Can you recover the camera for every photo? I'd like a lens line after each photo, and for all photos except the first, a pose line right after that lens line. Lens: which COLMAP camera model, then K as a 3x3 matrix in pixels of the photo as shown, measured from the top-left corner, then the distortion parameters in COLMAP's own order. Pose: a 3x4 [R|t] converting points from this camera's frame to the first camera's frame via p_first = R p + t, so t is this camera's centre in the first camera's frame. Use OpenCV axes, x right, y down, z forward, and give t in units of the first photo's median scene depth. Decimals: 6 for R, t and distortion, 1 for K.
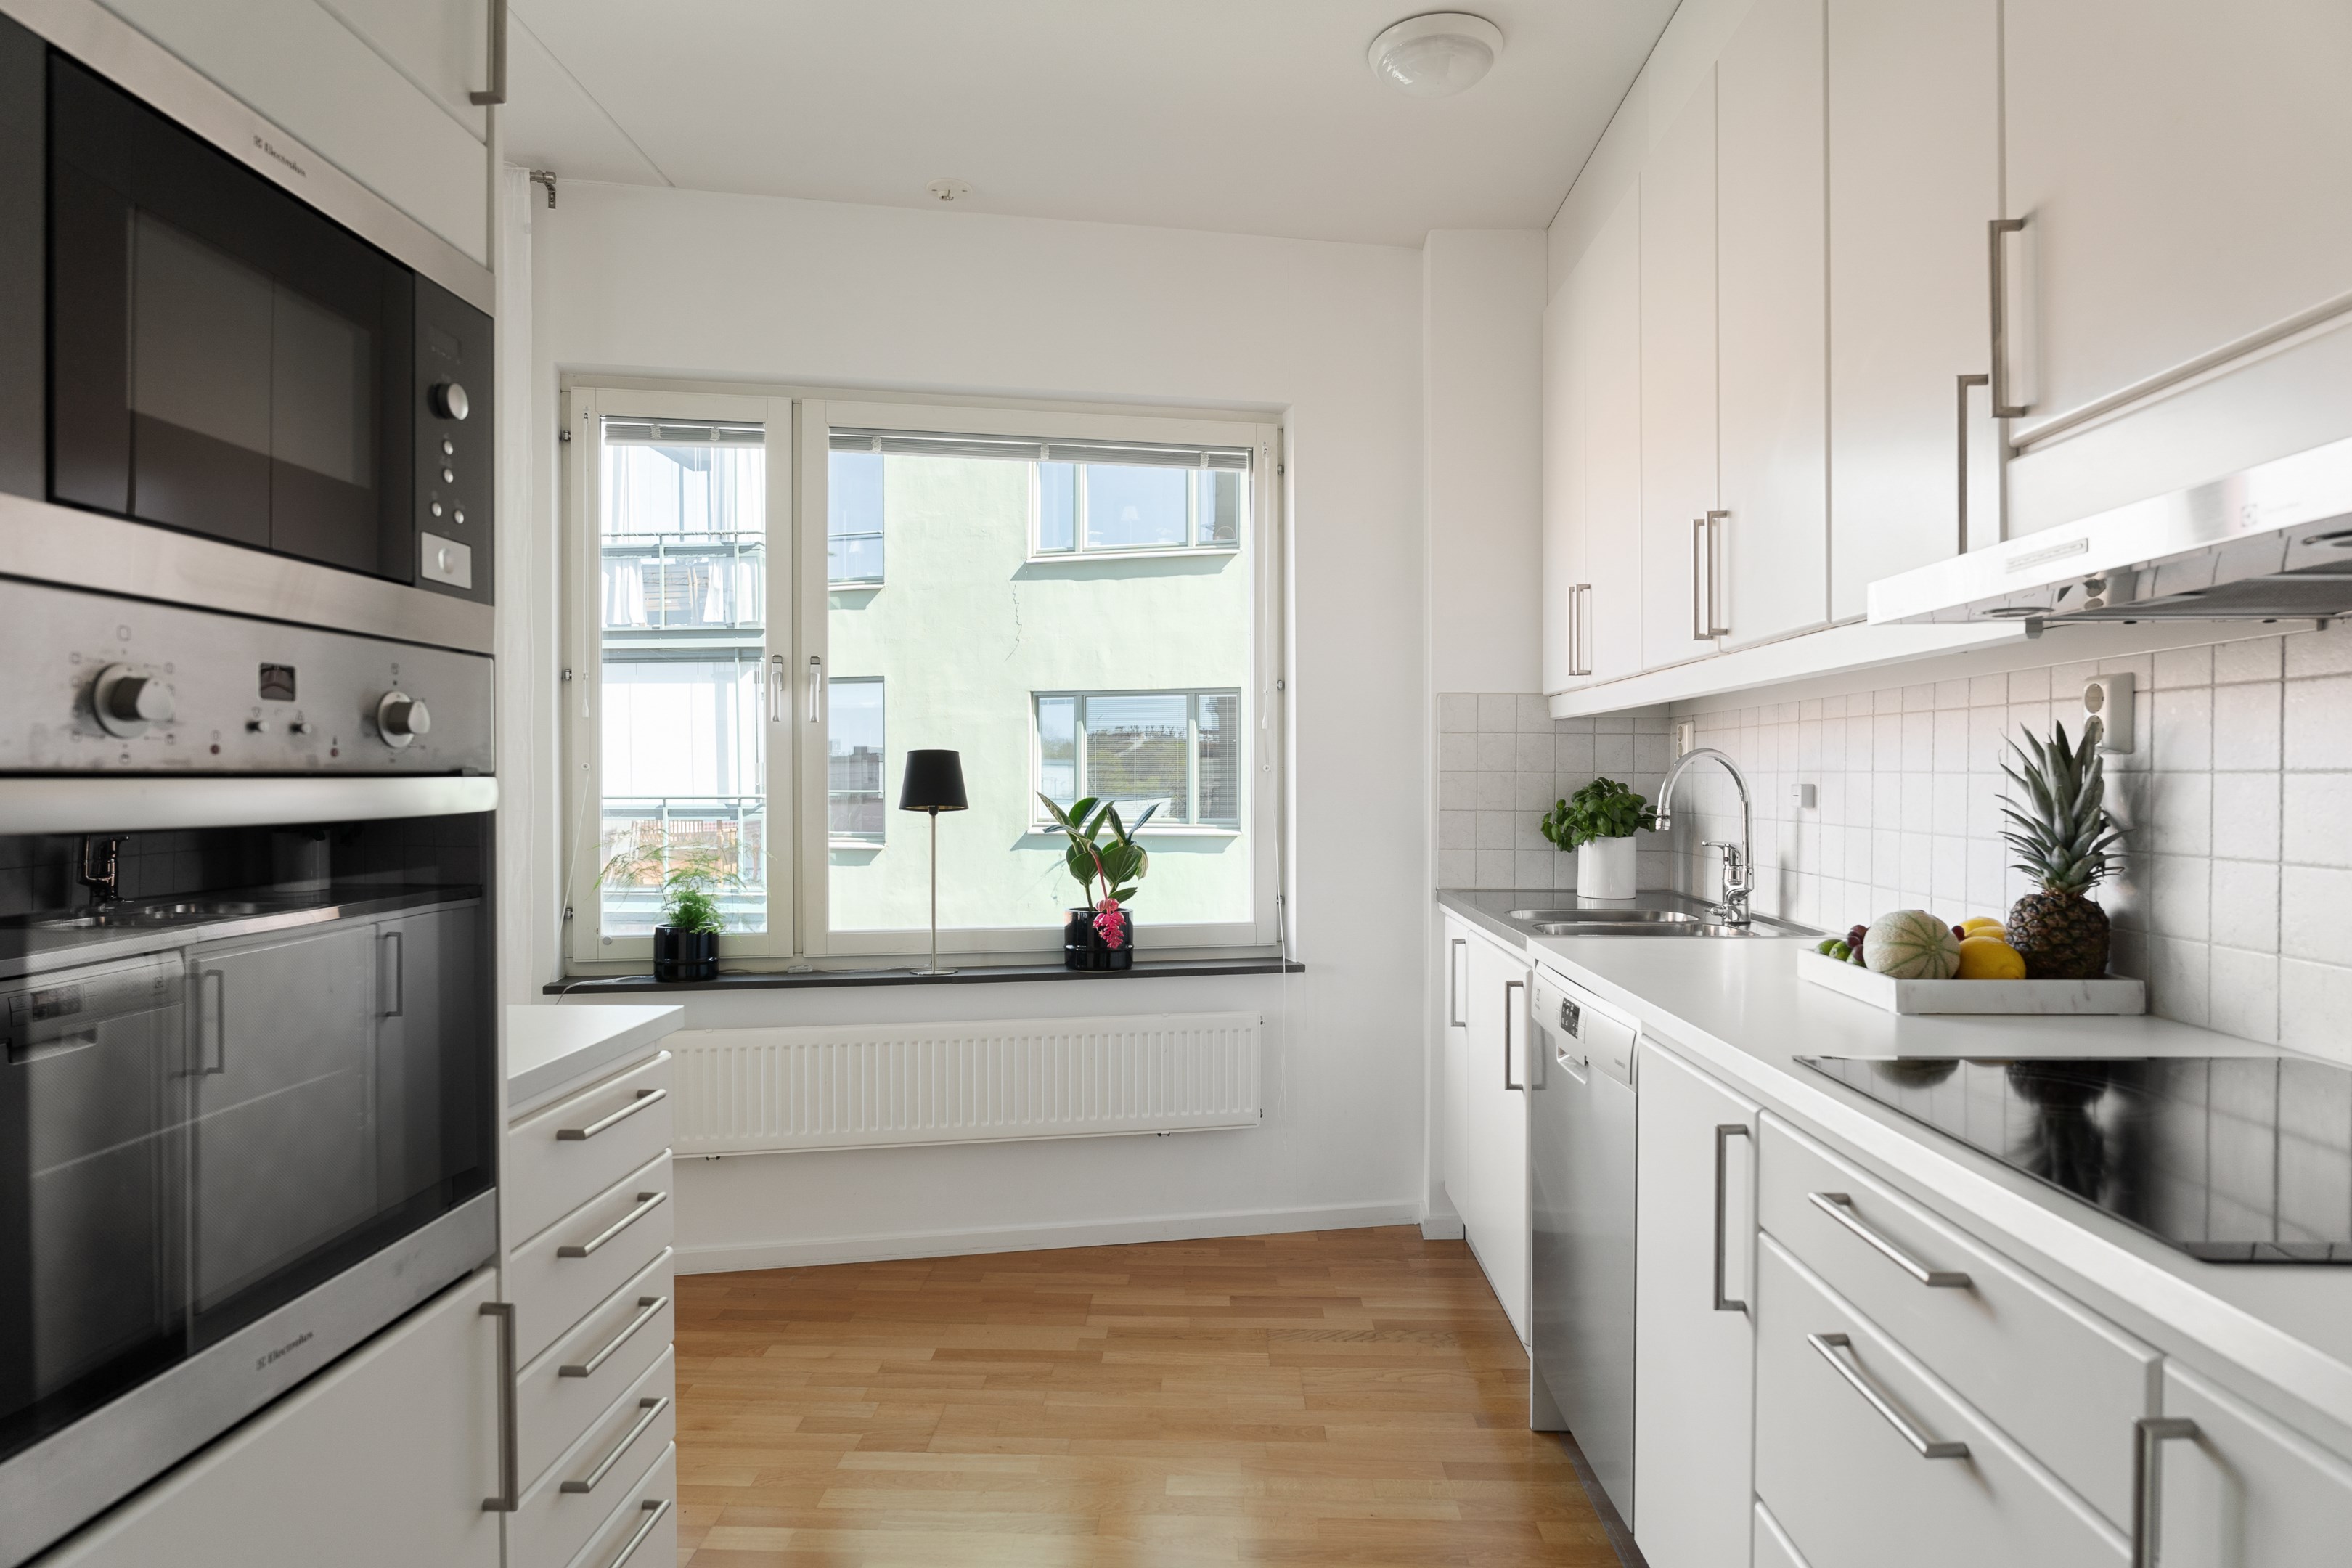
lens RADIAL K [[1304.3, 0, 1169.8], [0, 1304.3, 794.0], [0, 0, 1]] dist [-0.021080, 0.002987]
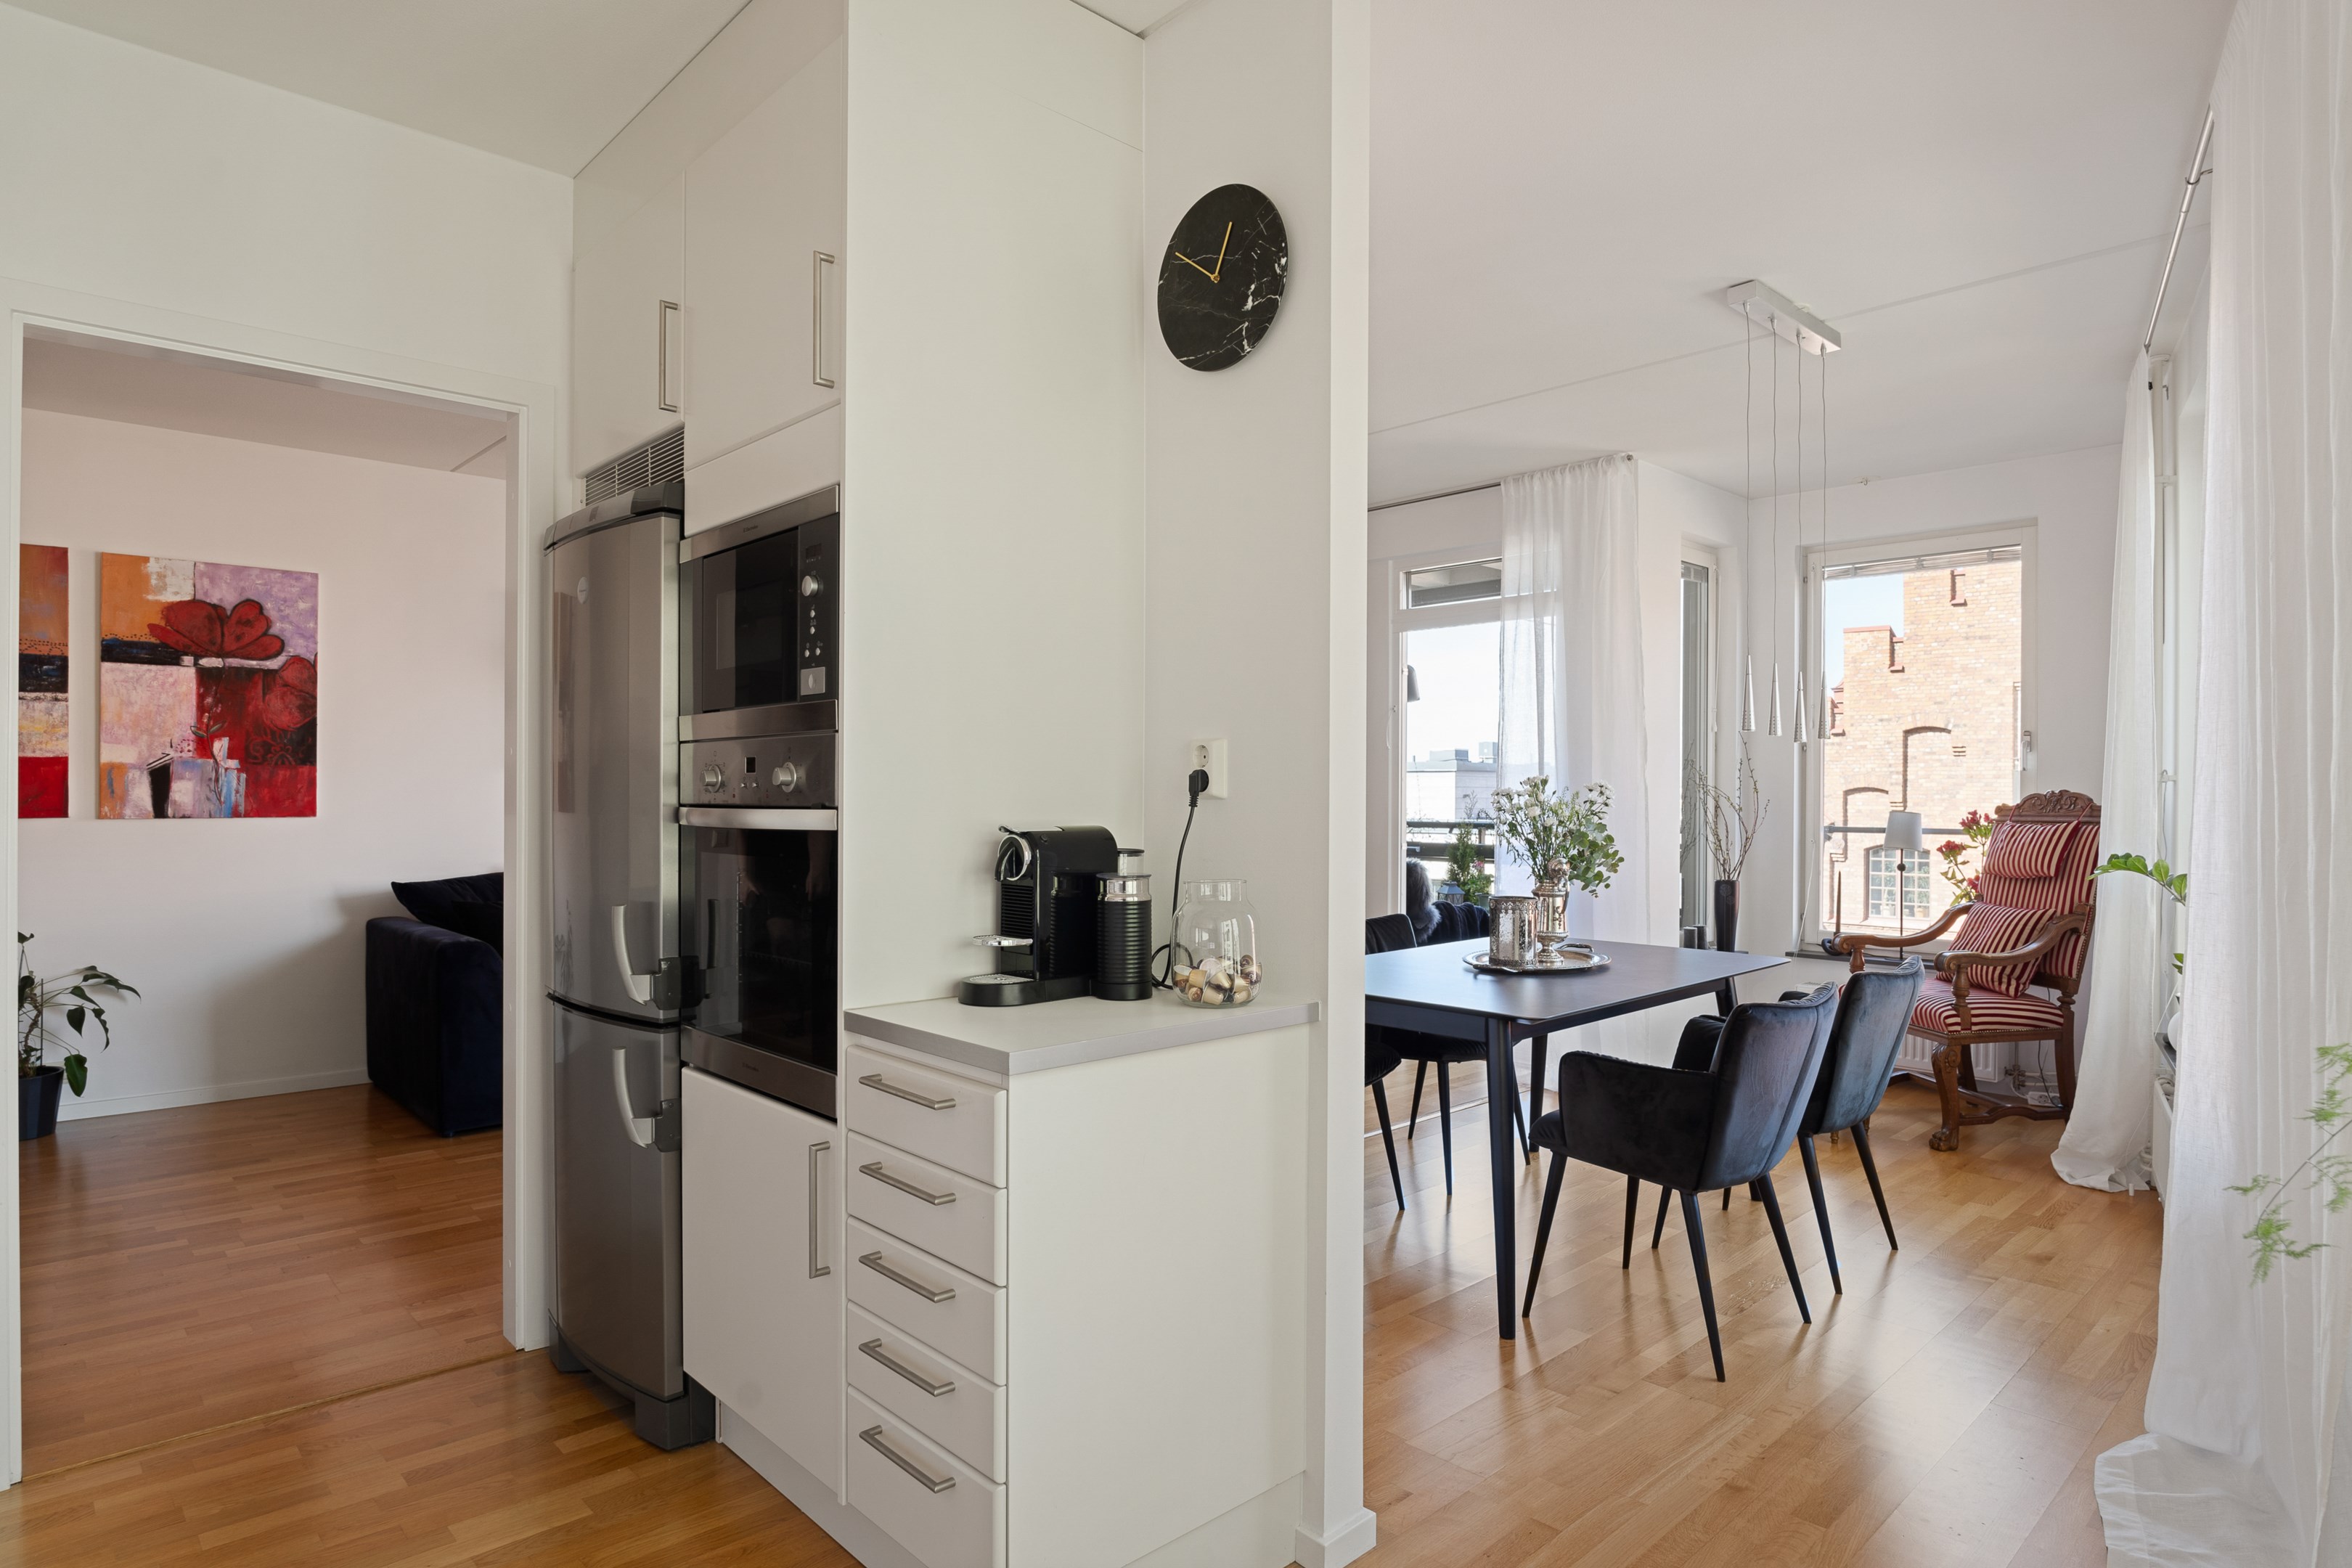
lens RADIAL K [[1304.3, 0, 1169.8], [0, 1304.3, 794.0], [0, 0, 1]] dist [-0.021080, 0.002987]
pose [[-0.713714, -0.000384, -0.700437, 0.208577], [-0.010976, 0.999883, 0.010635, -0.039468], [0.700351, 0.015279, -0.713635, 1.790259]]
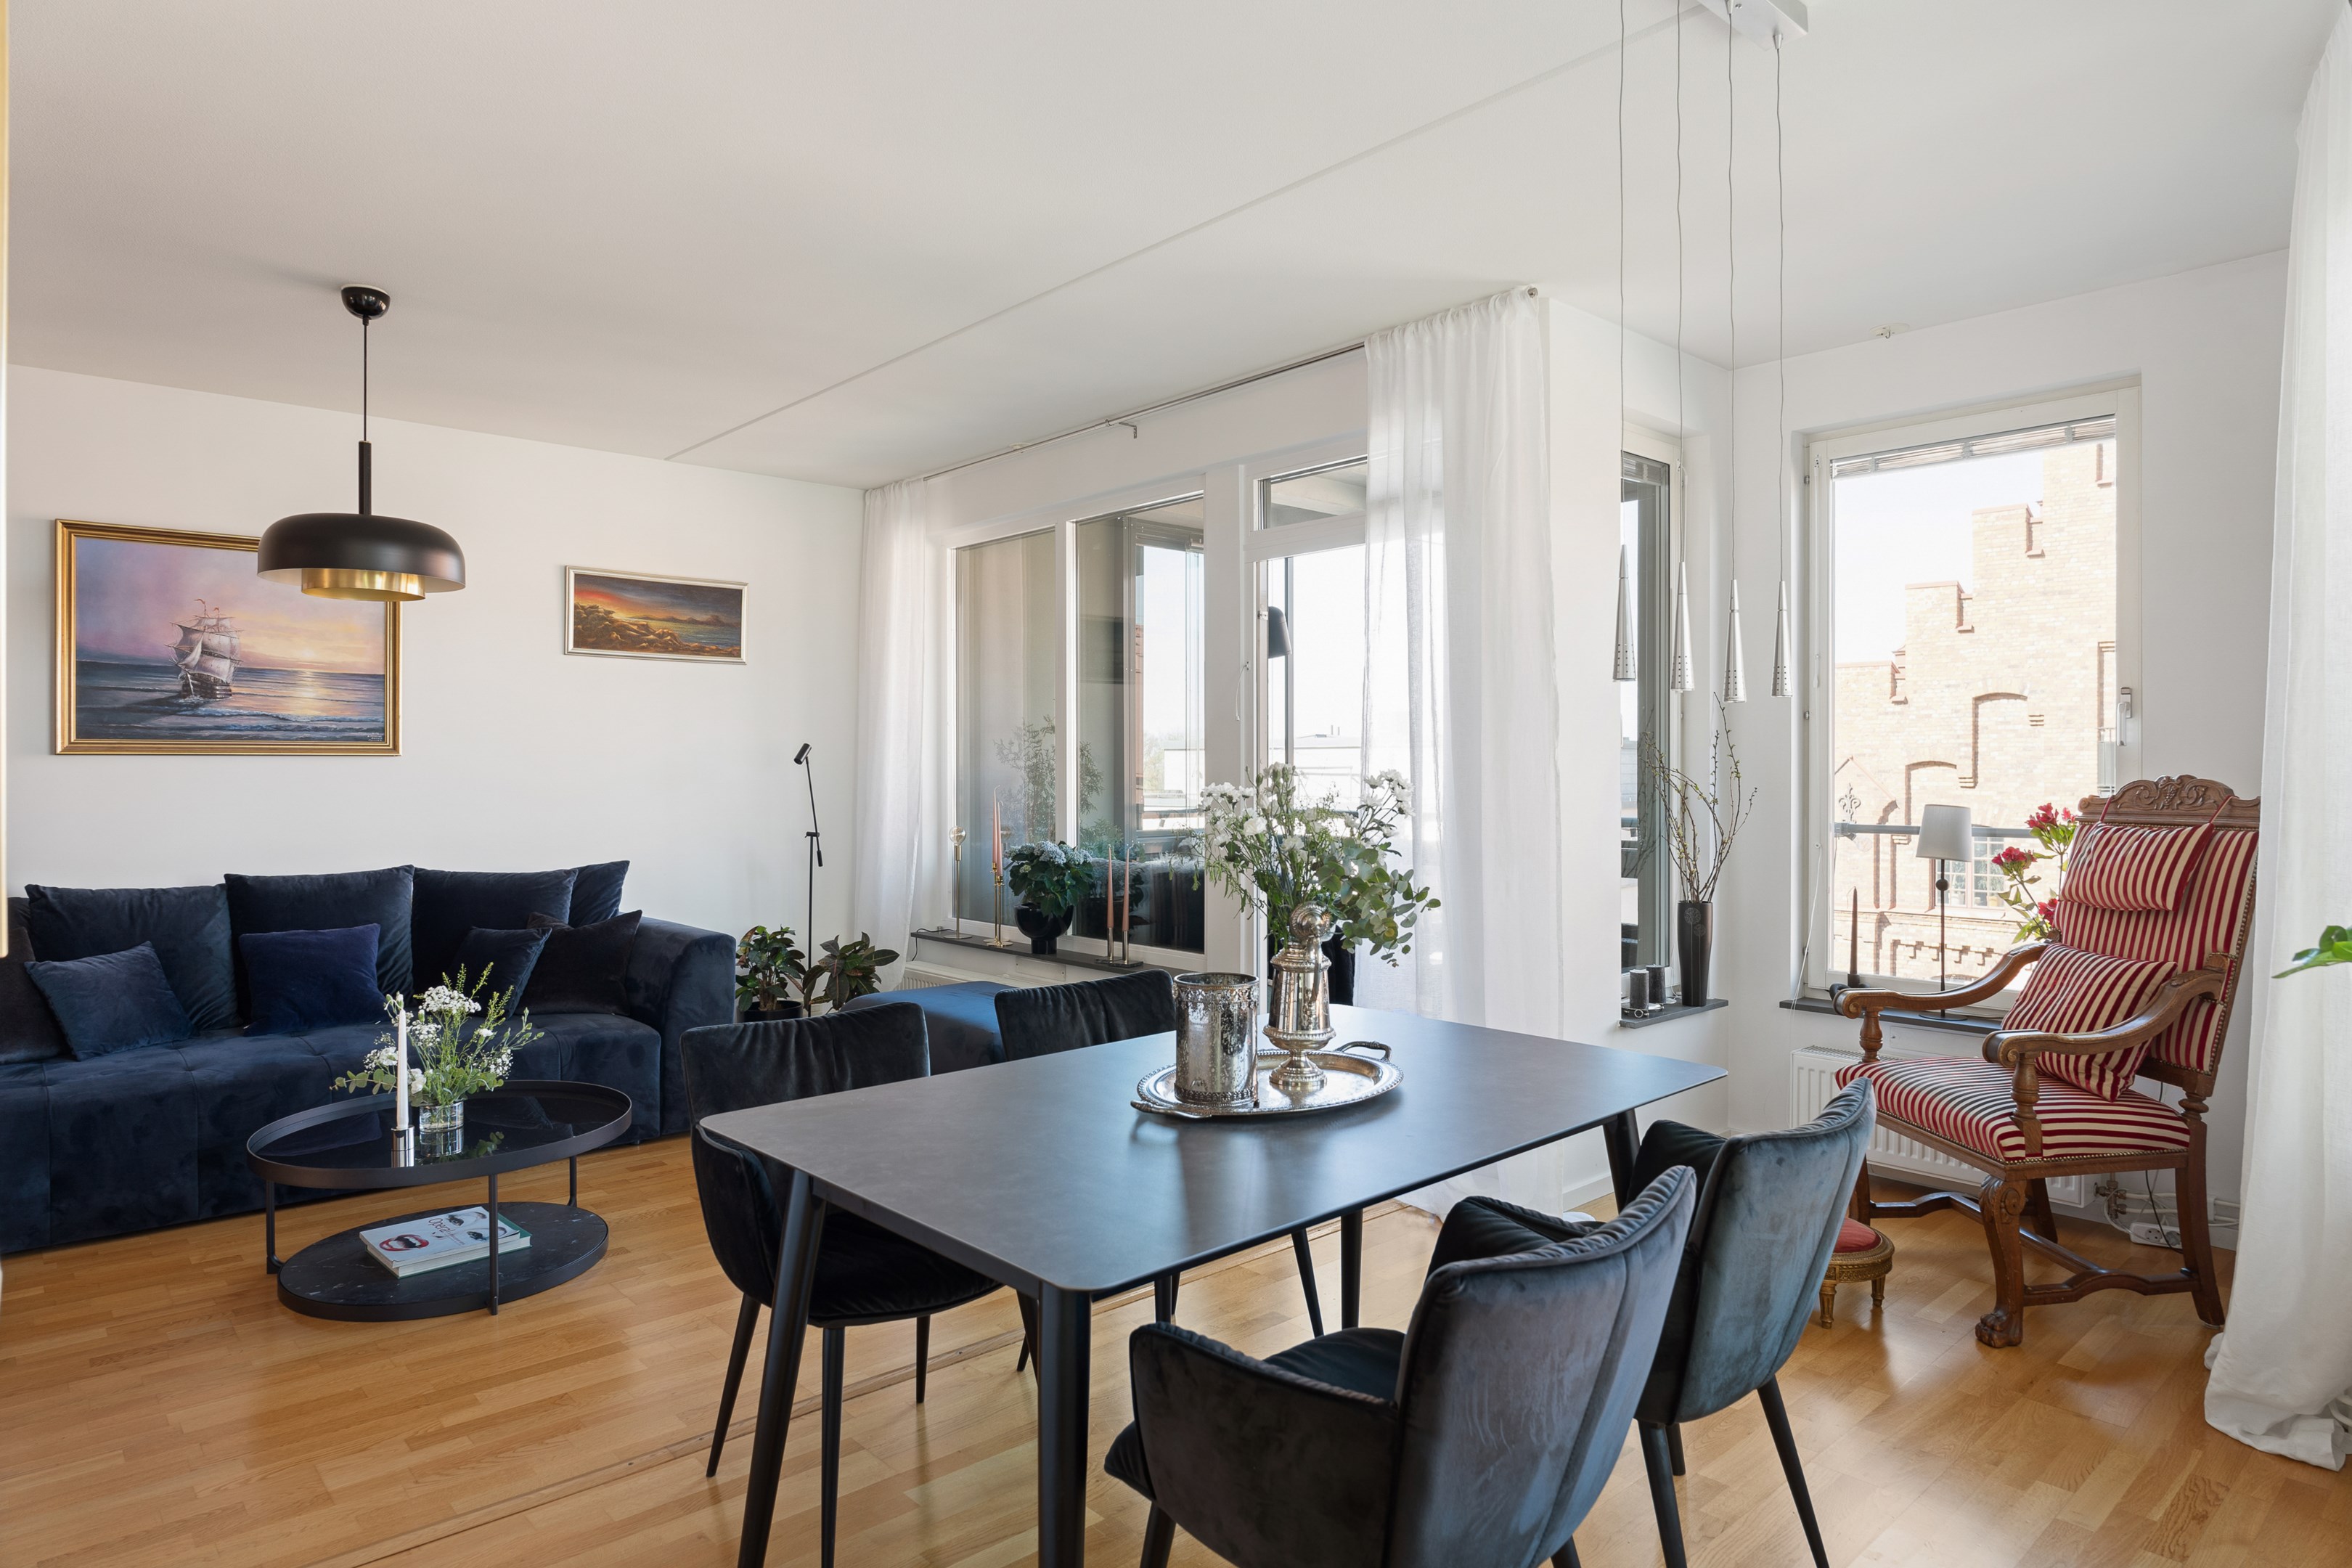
lens RADIAL K [[1363.2, 0, 1165.7], [0, 1363.2, 777.6], [0, 0, 1]] dist [-0.016523, 0.001660]
pose [[-0.731000, 0.007352, -0.682338, -0.790572], [-0.004080, 0.999877, 0.015144, -0.059250], [0.682365, 0.013855, -0.730880, 1.557353]]
